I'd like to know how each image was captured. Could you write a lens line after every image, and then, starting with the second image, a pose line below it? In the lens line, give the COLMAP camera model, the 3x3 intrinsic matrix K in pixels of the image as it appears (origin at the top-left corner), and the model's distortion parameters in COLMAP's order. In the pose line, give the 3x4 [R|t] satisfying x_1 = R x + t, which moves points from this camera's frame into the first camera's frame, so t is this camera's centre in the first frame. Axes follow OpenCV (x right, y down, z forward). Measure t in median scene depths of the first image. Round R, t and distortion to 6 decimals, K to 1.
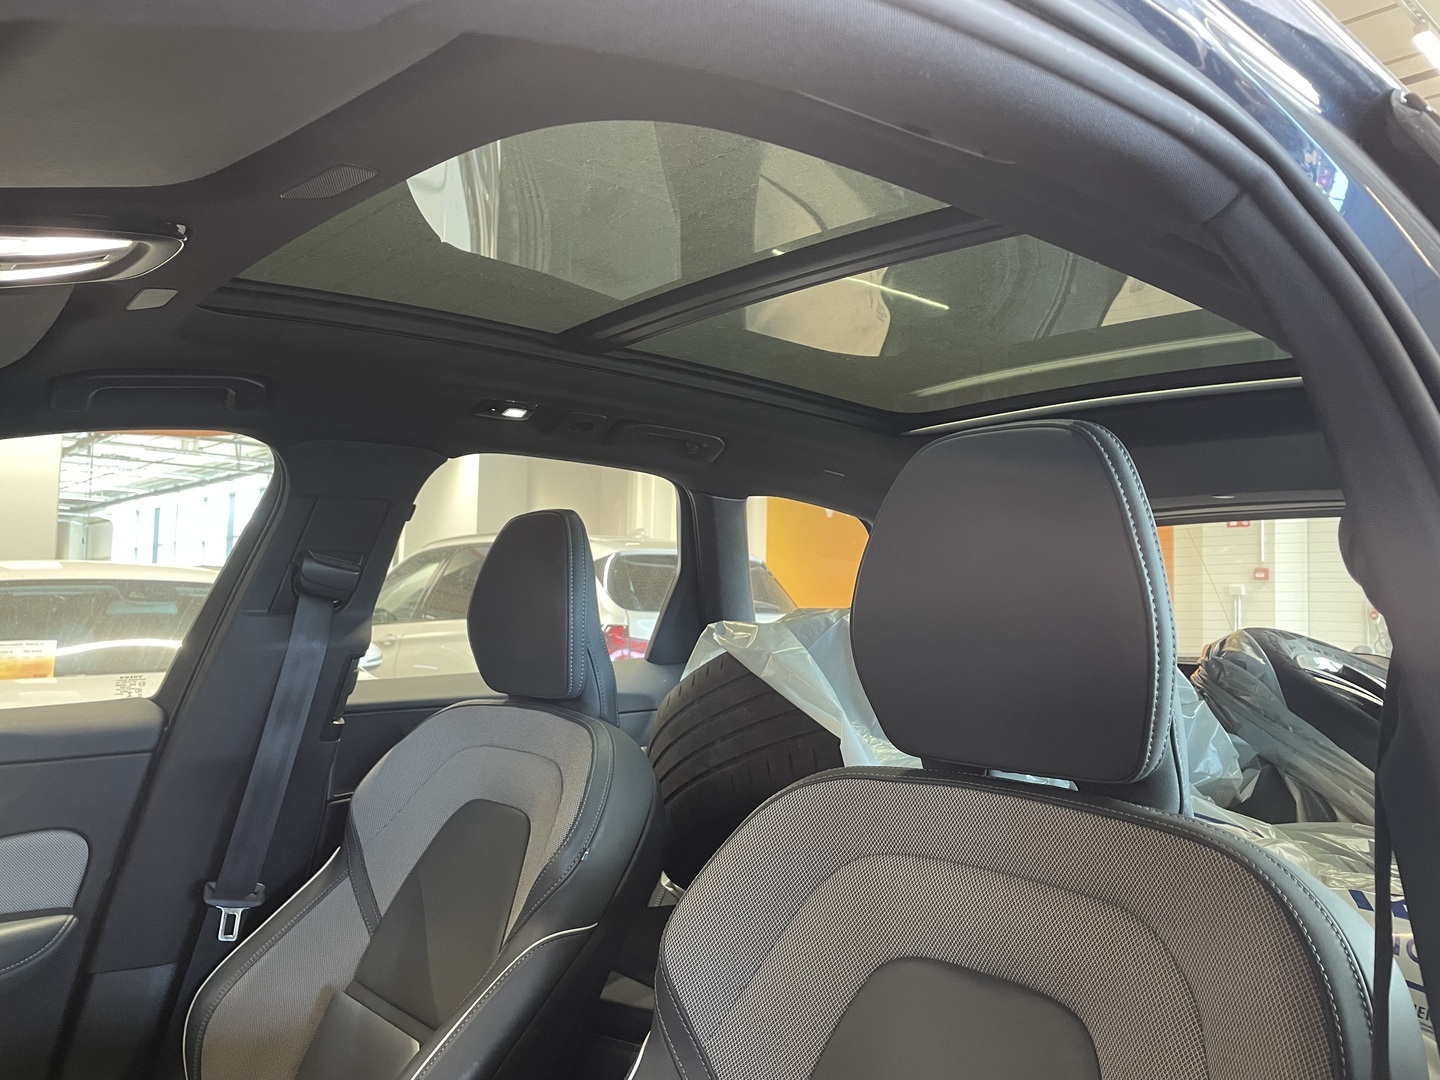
lens RADIAL K [[1083.5, 0, 721.6], [0, 1083.5, 538.1], [0, 0, 1]] dist [0.011469, -0.006700]
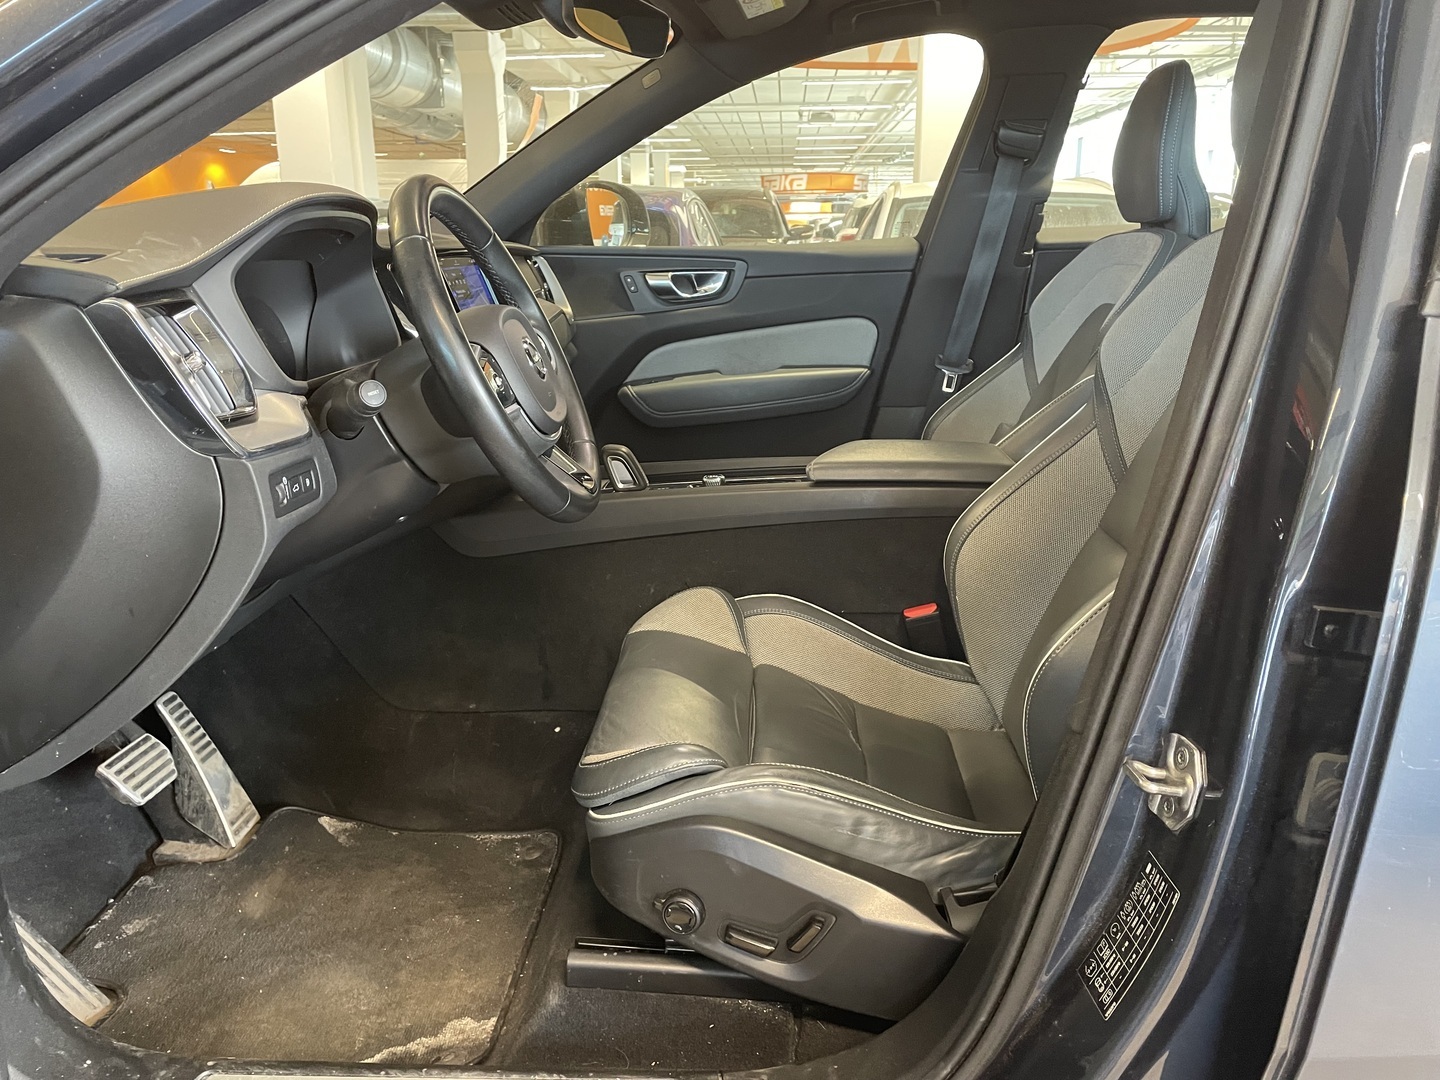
lens RADIAL K [[1083.5, 0, 720.7], [0, 1083.5, 541.3], [0, 0, 1]] dist [0.011469, -0.006700]
pose [[0.722743, 0.172515, -0.669240, 0.382757], [0.043827, 0.954955, 0.293497, 0.101079], [0.689726, -0.241454, 0.682626, -0.336611]]
